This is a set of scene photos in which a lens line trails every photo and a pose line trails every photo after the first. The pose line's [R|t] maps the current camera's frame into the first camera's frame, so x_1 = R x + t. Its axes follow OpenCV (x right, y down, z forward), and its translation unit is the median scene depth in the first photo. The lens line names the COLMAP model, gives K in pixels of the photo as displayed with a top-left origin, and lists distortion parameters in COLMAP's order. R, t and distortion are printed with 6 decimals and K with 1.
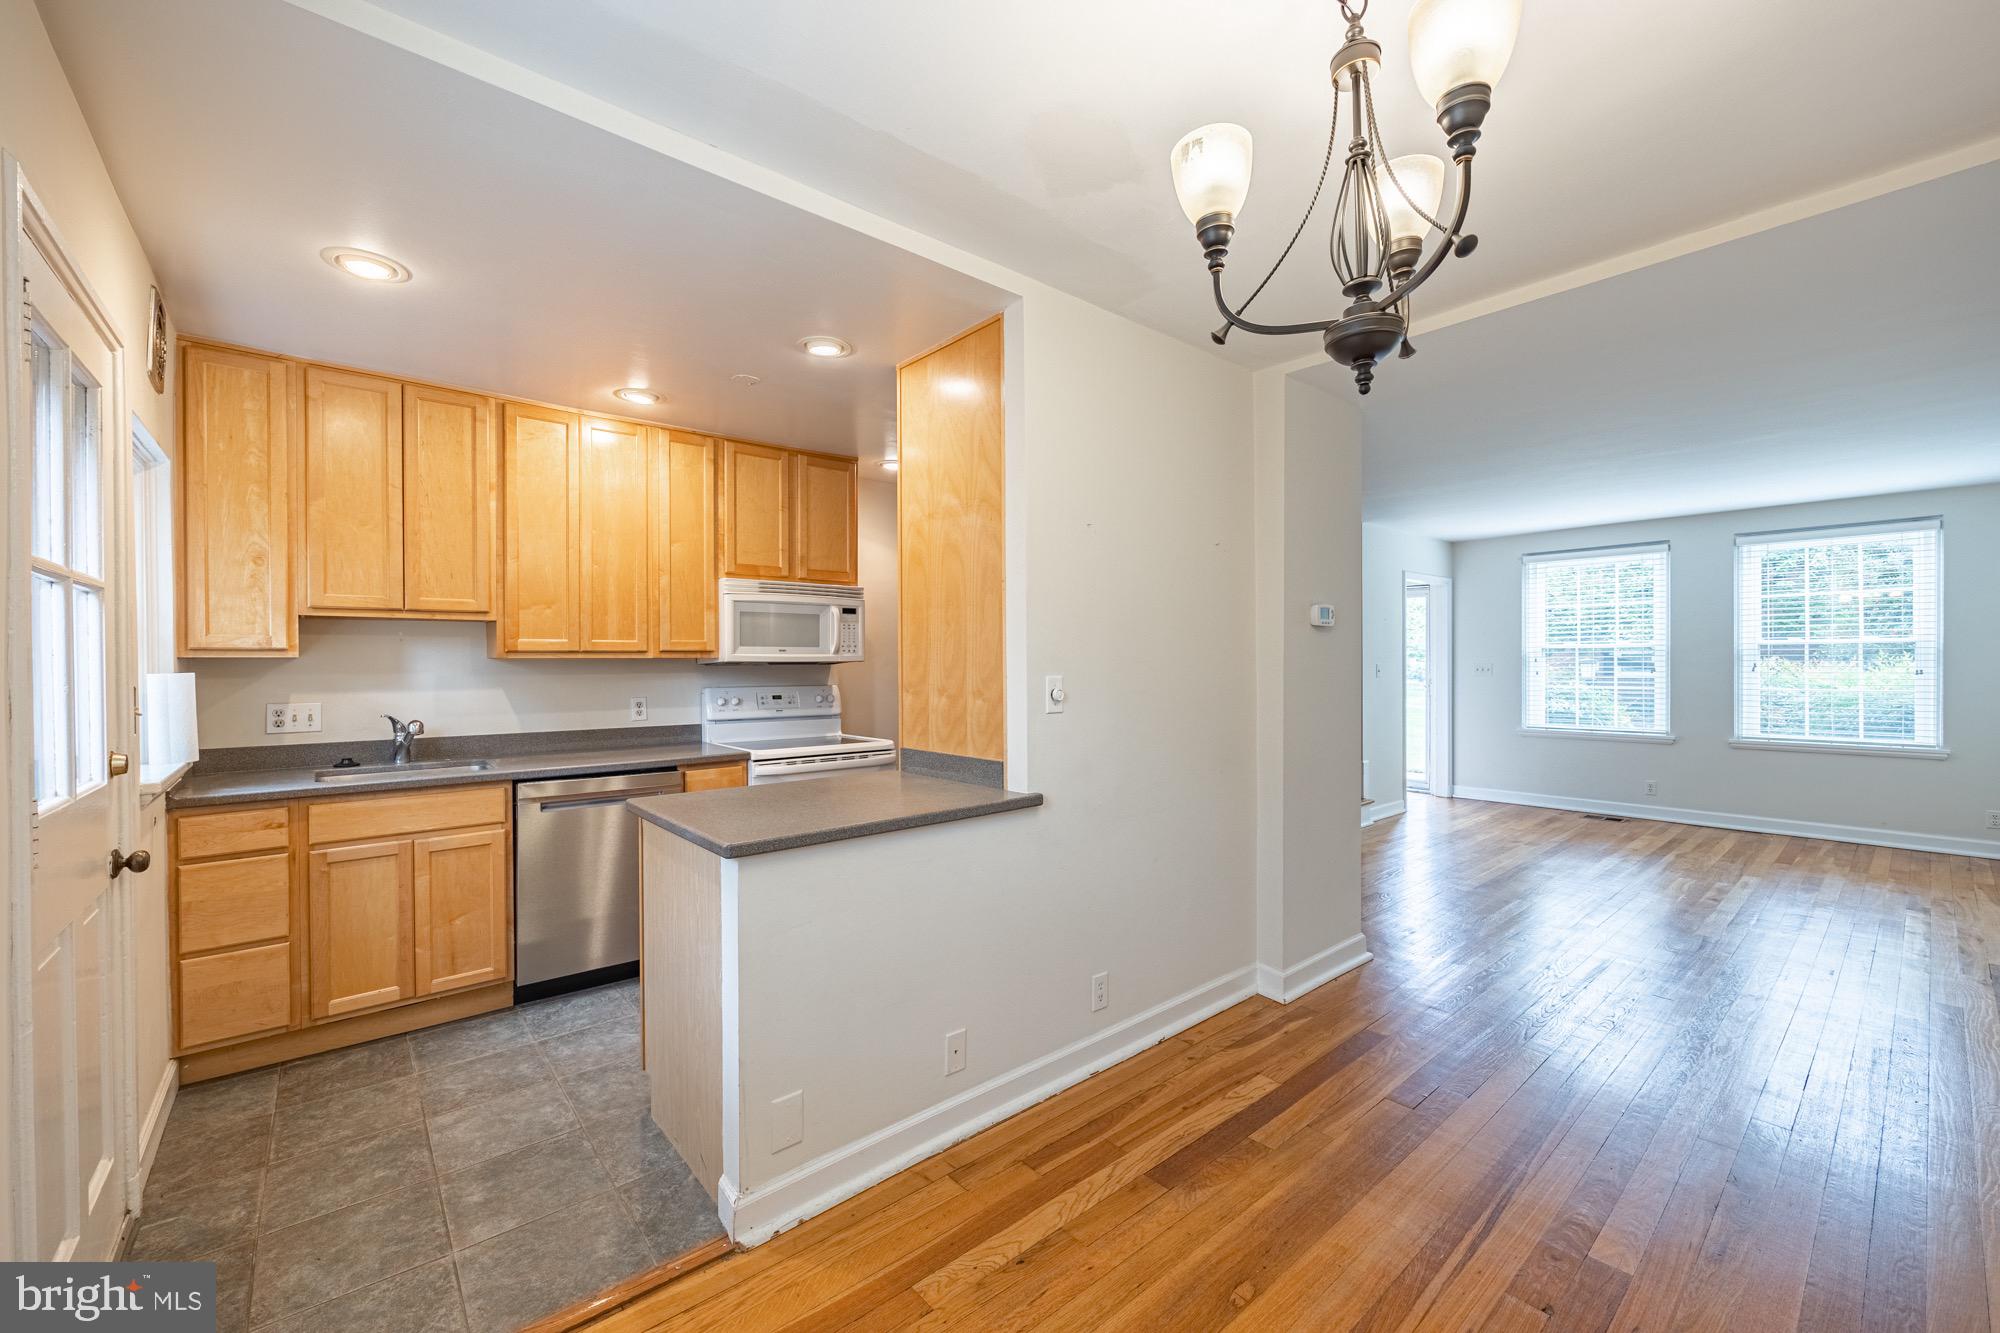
lens RADIAL K [[799.4, 0, 1000.7], [0, 799.4, 664.5], [0, 0, 1]] dist [-0.002837, -0.000265]
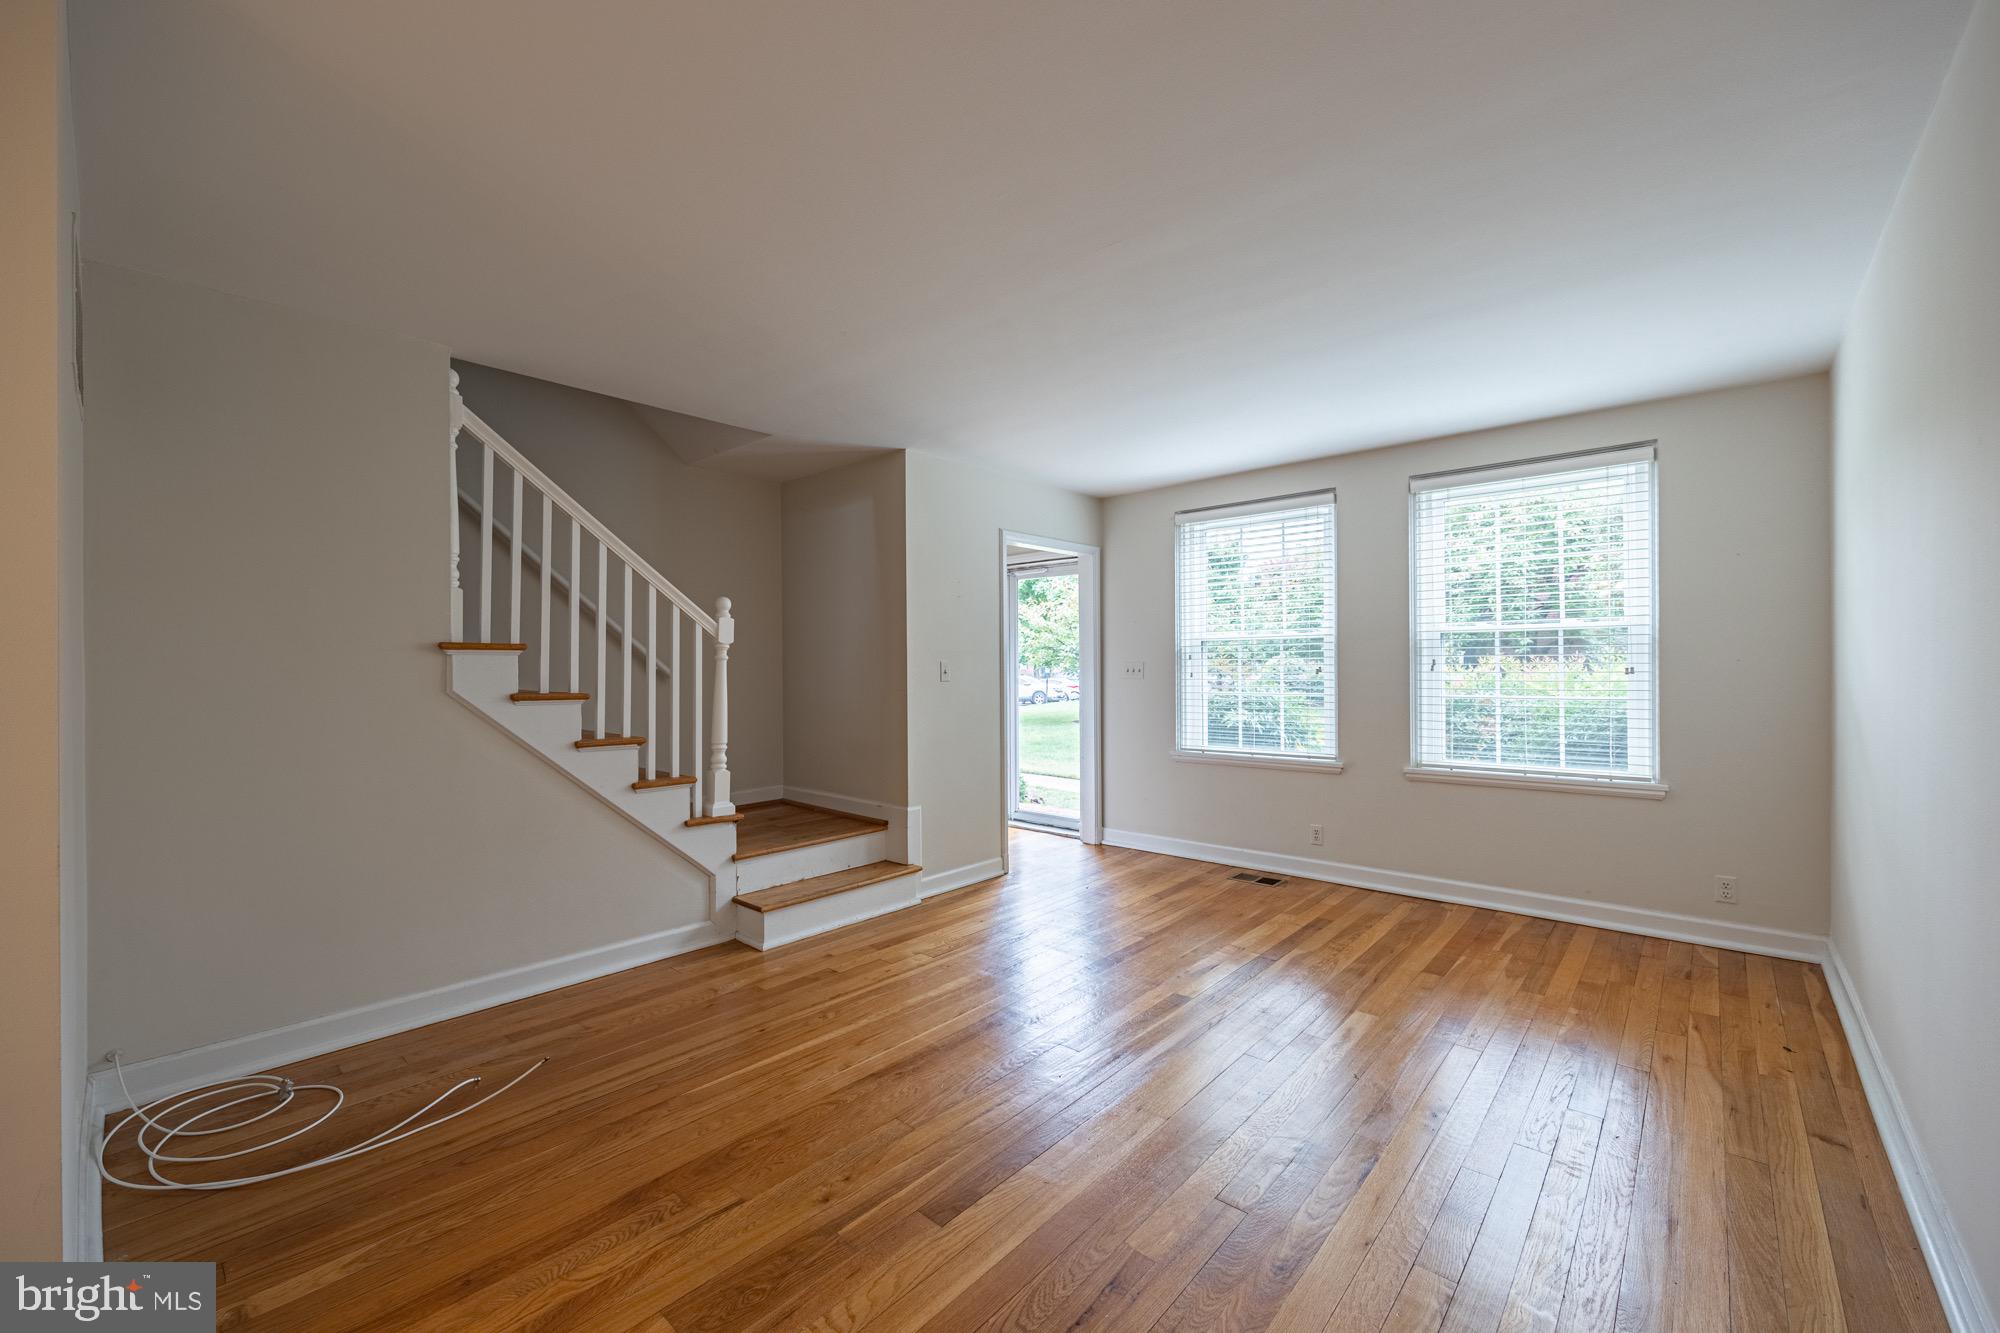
lens RADIAL K [[799.4, 0, 1004.5], [0, 799.4, 665.3], [0, 0, 1]] dist [-0.002837, -0.000265]
pose [[0.990094, -0.000799, 0.140406, 0.936927], [0.001759, 0.999976, -0.006714, 0.015252], [-0.140397, 0.006894, 0.990071, 0.707351]]
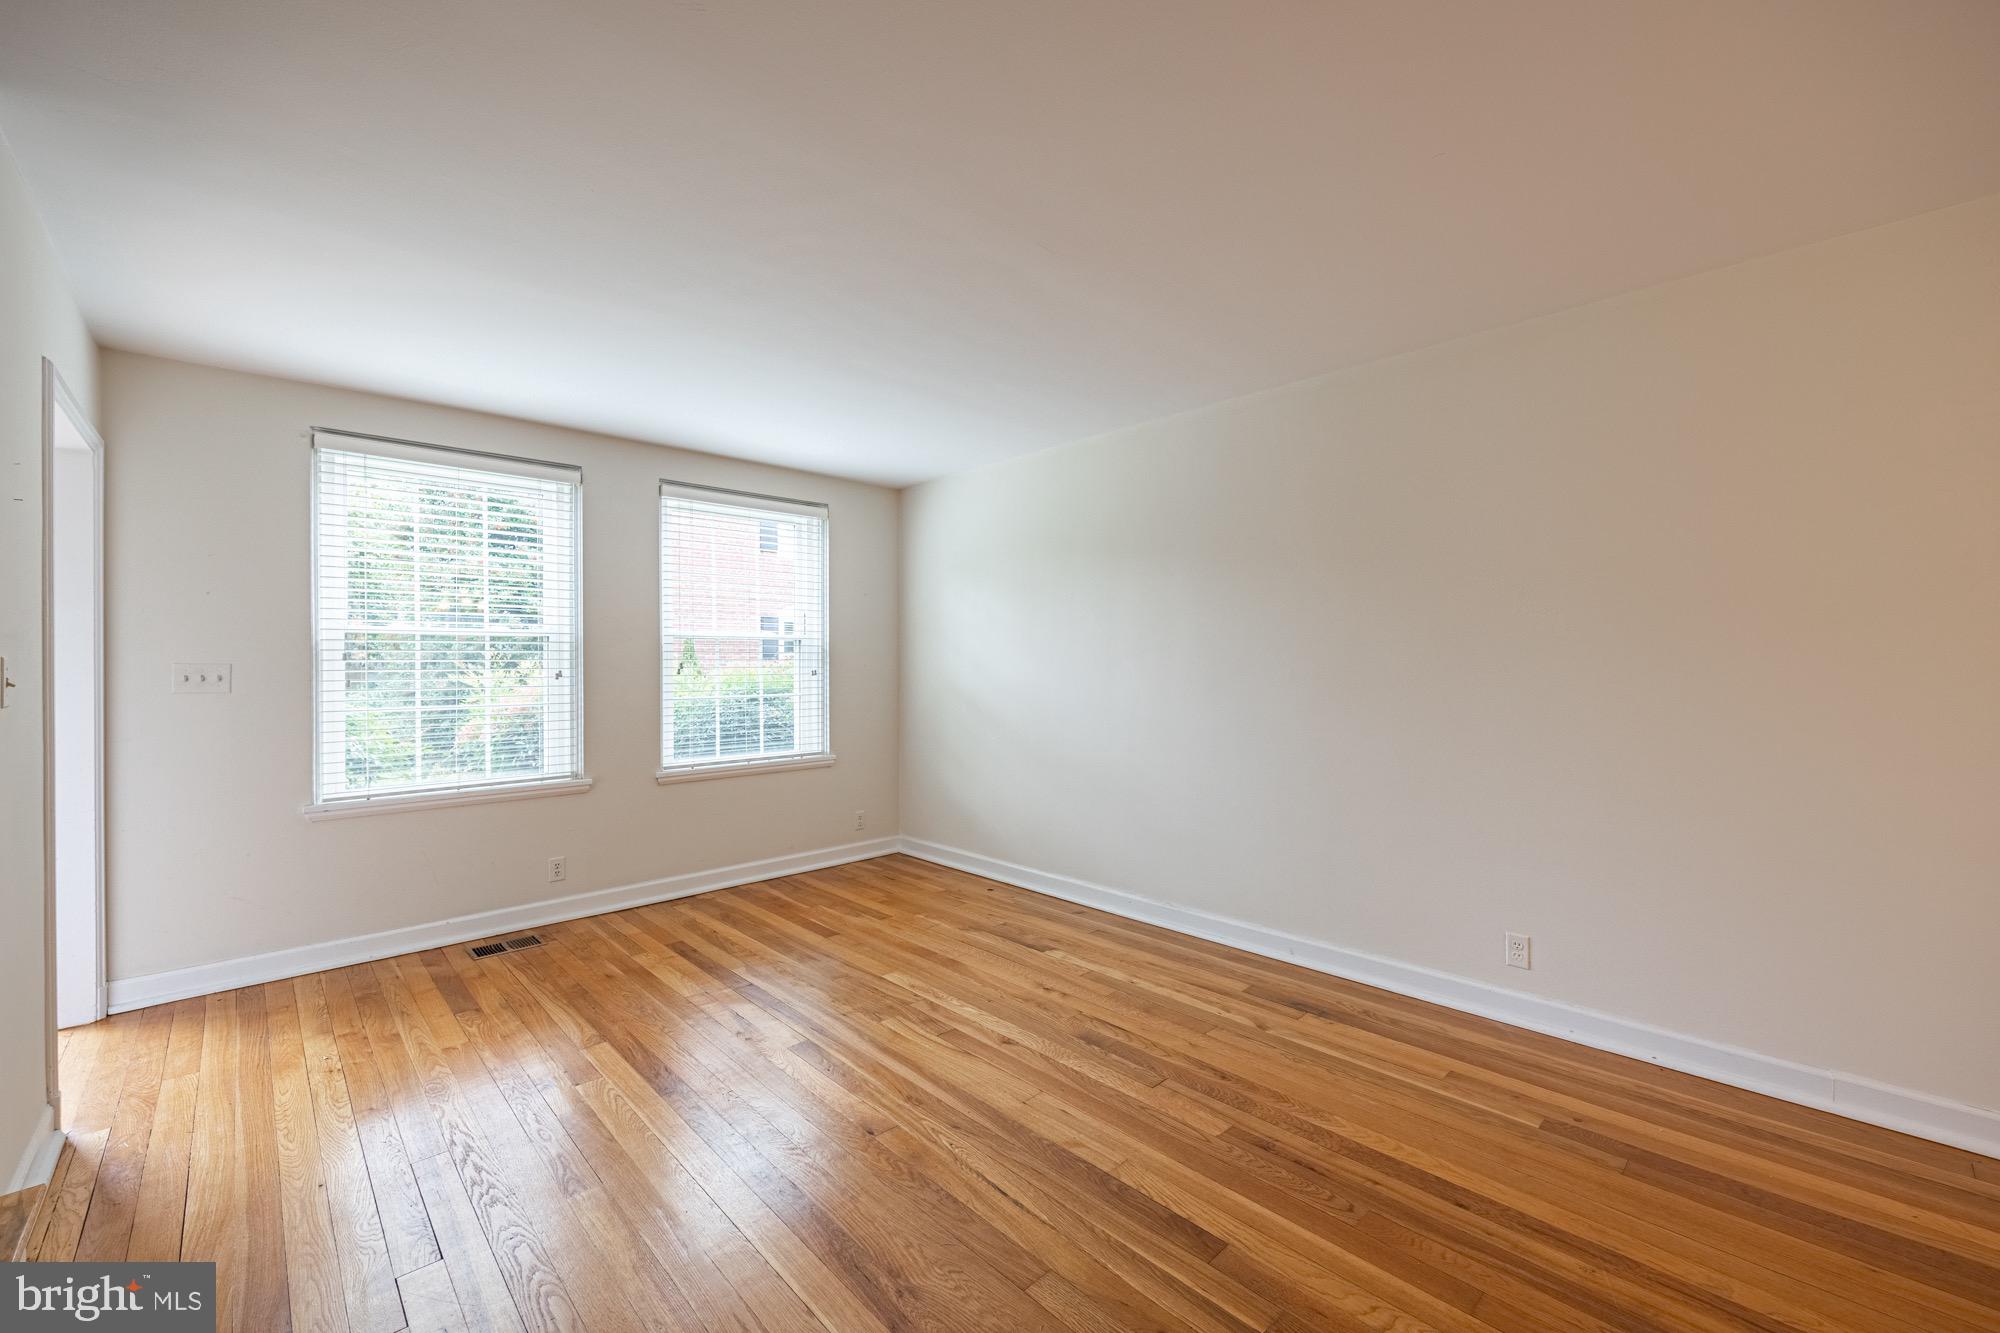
lens RADIAL K [[799.4, 0, 998.5], [0, 799.4, 669.3], [0, 0, 1]] dist [-0.002837, -0.000265]
pose [[-0.052936, -0.000020, 0.998598, 0.411680], [0.010393, 0.999946, 0.000571, 0.013035], [-0.998544, 0.010409, -0.052933, 1.490779]]
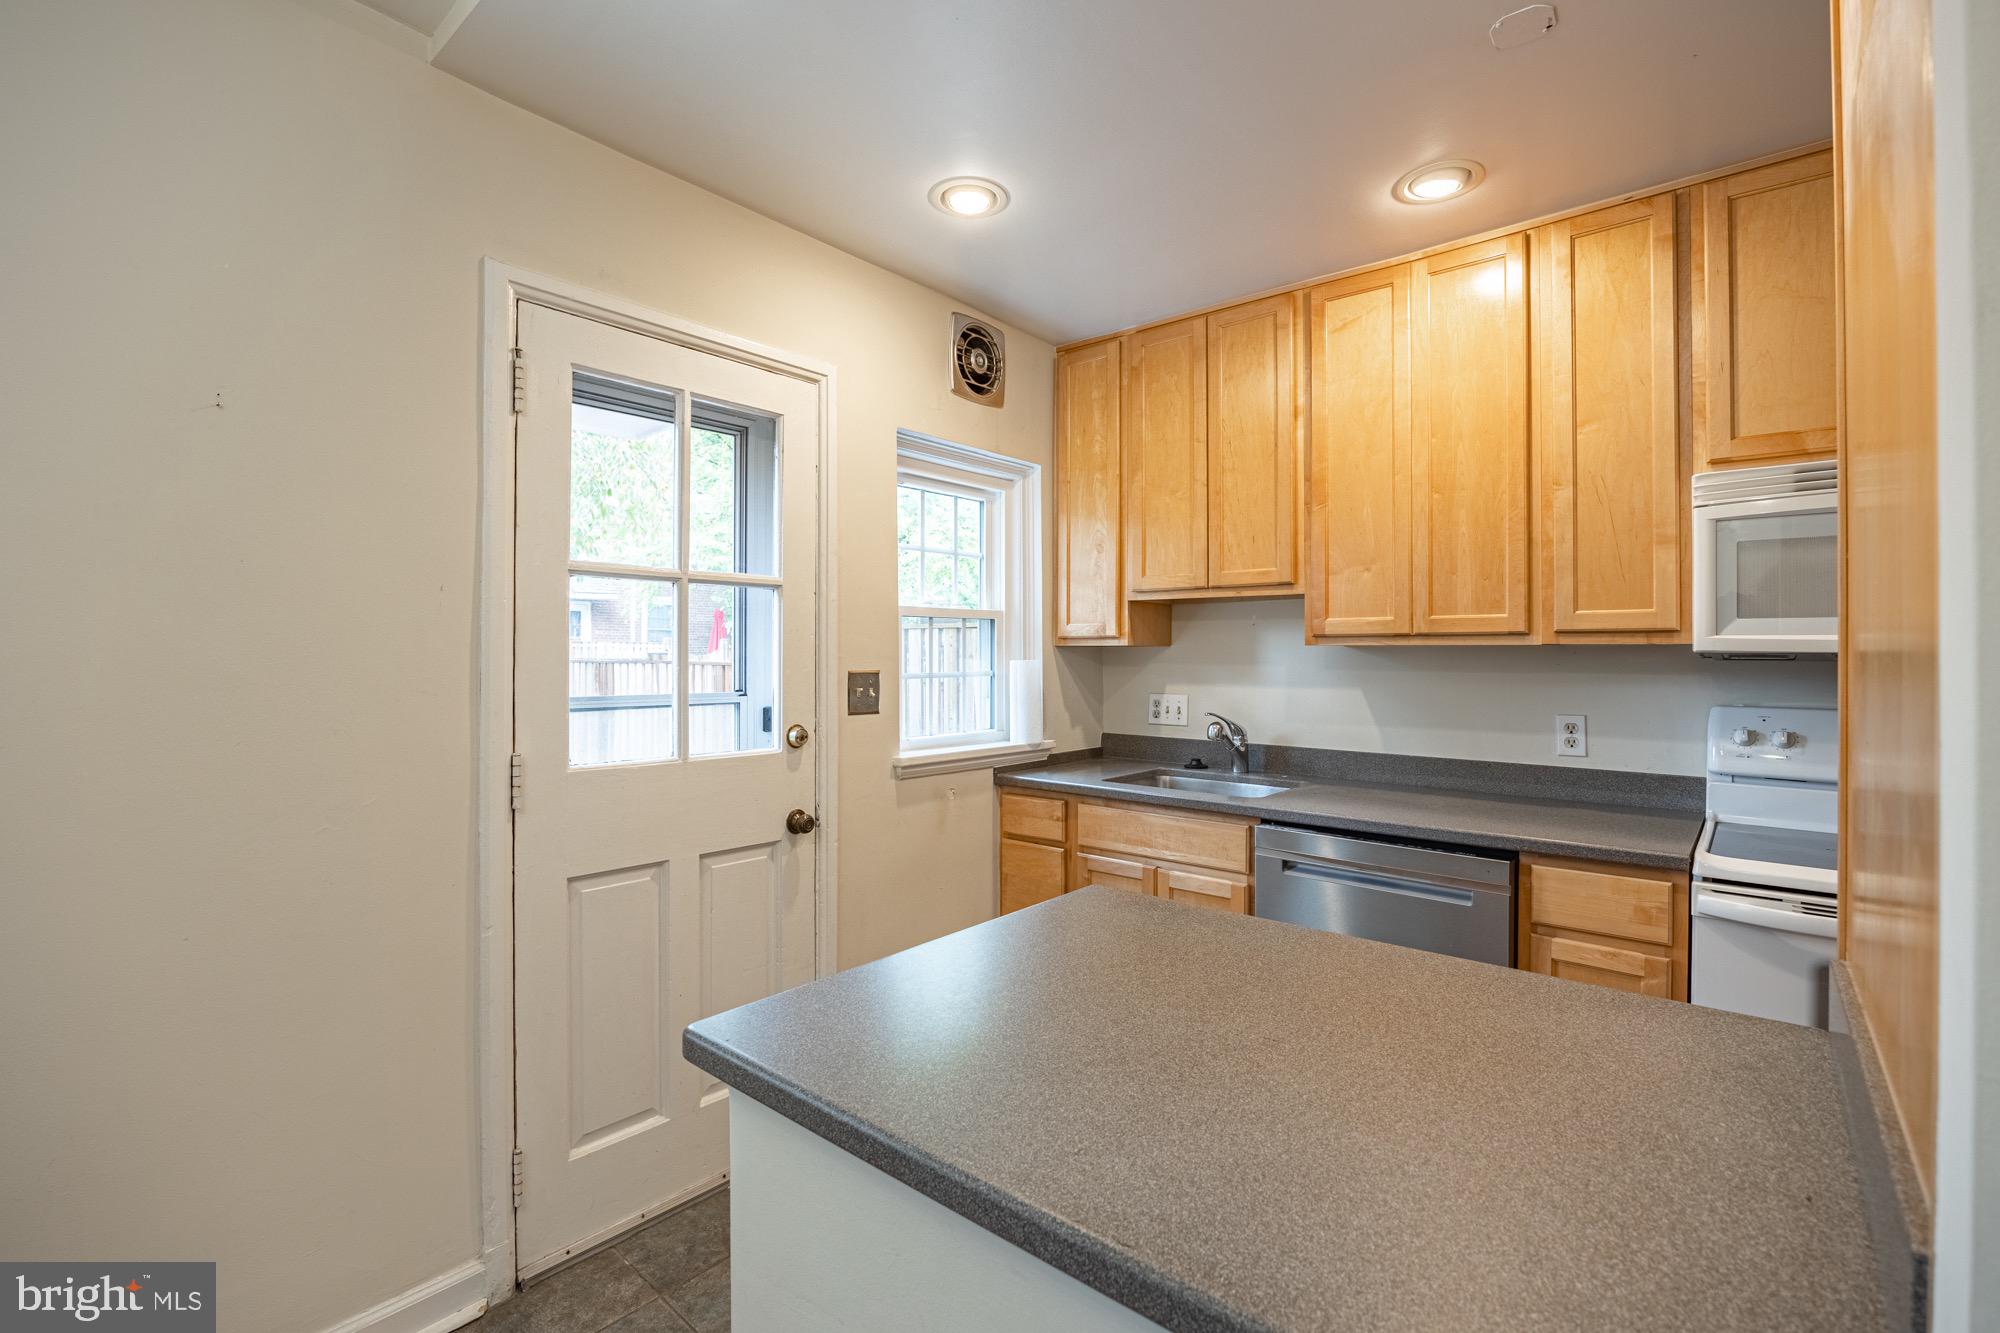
lens RADIAL K [[890.1, 0, 1000.1], [0, 890.1, 647.9], [0, 0, 1]] dist [-0.020530, 0.000252]
pose [[0.156998, -0.002384, -0.987596, 0.128743], [-0.008235, 0.999959, -0.003723, -0.000764], [0.987565, 0.008717, 0.156972, 0.643426]]
